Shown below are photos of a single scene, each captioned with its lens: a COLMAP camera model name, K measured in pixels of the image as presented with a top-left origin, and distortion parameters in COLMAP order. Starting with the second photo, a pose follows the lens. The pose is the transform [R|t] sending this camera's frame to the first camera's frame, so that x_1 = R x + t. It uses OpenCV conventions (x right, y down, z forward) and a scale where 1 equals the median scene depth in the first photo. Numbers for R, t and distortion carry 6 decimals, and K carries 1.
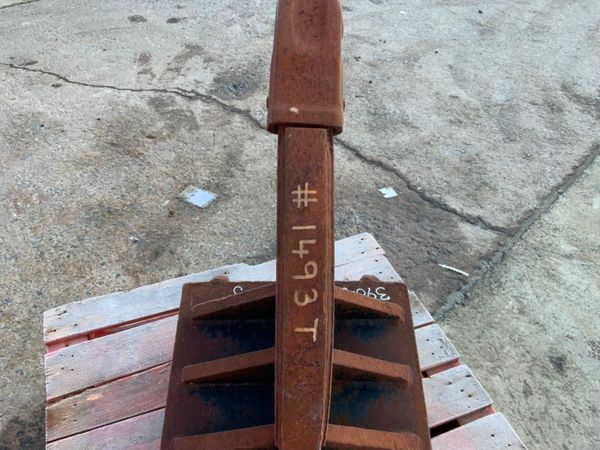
lens RADIAL K [[496.0, 0, 300.3], [0, 496.0, 224.0], [0, 0, 1]] dist [0.071759, -0.127957]
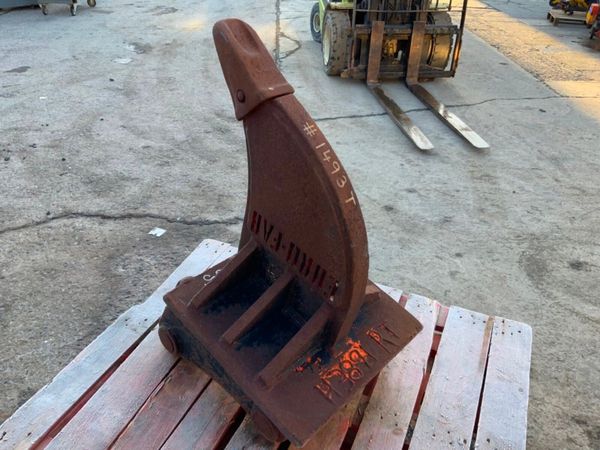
lens RADIAL K [[496.0, 0, 298.3], [0, 496.0, 223.7], [0, 0, 1]] dist [0.071759, -0.127957]
pose [[0.700562, -0.393446, 0.595326, -0.235614], [0.470705, 0.881818, 0.028874, 0.032052], [-0.536330, 0.259995, 0.802965, -0.046490]]
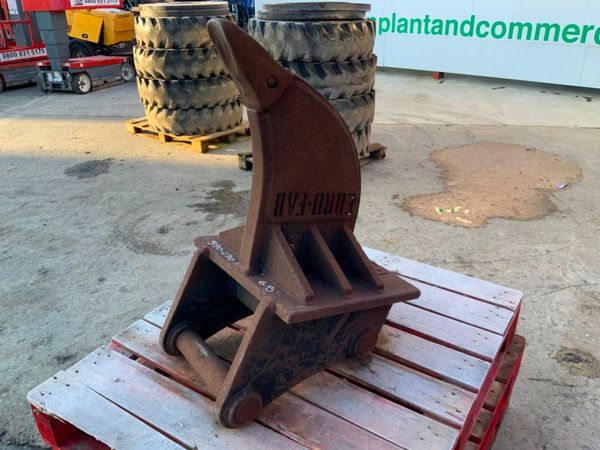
lens RADIAL K [[496.0, 0, 300.3], [0, 496.0, 225.1], [0, 0, 1]] dist [0.071759, -0.127957]
pose [[-0.581332, -0.378484, 0.720280, -0.346808], [0.528599, 0.497306, 0.687946, -0.256285], [-0.618576, 0.780664, -0.089033, 0.346596]]
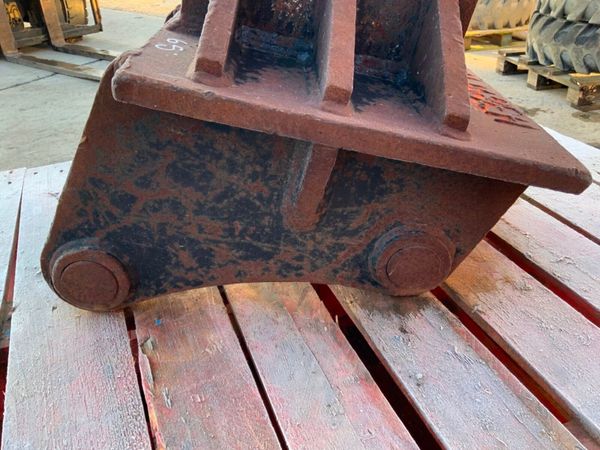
lens RADIAL K [[496.0, 0, 299.7], [0, 496.0, 228.1], [0, 0, 1]] dist [0.071759, -0.127957]
pose [[-0.006087, -0.547852, 0.836553, -0.243001], [0.682112, 0.609455, 0.404090, 0.048887], [-0.731222, 0.573083, 0.369987, 0.300383]]
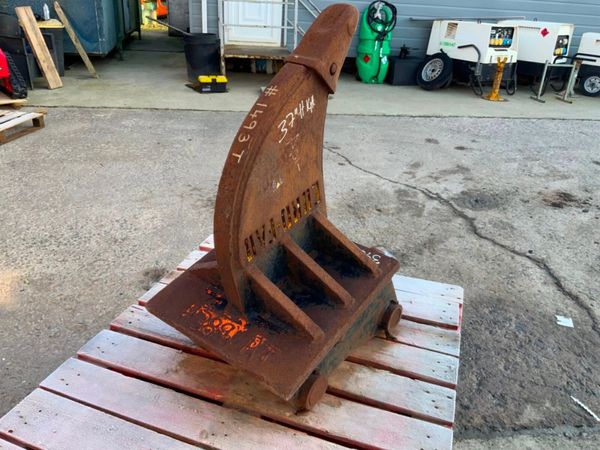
lens RADIAL K [[496.0, 0, 300.0], [0, 496.0, 224.2], [0, 0, 1]] dist [0.071759, -0.127957]
pose [[0.770361, 0.286934, -0.569398, 0.259792], [-0.438913, 0.886400, -0.147144, 0.122218], [0.462493, 0.363270, 0.808786, -0.046801]]
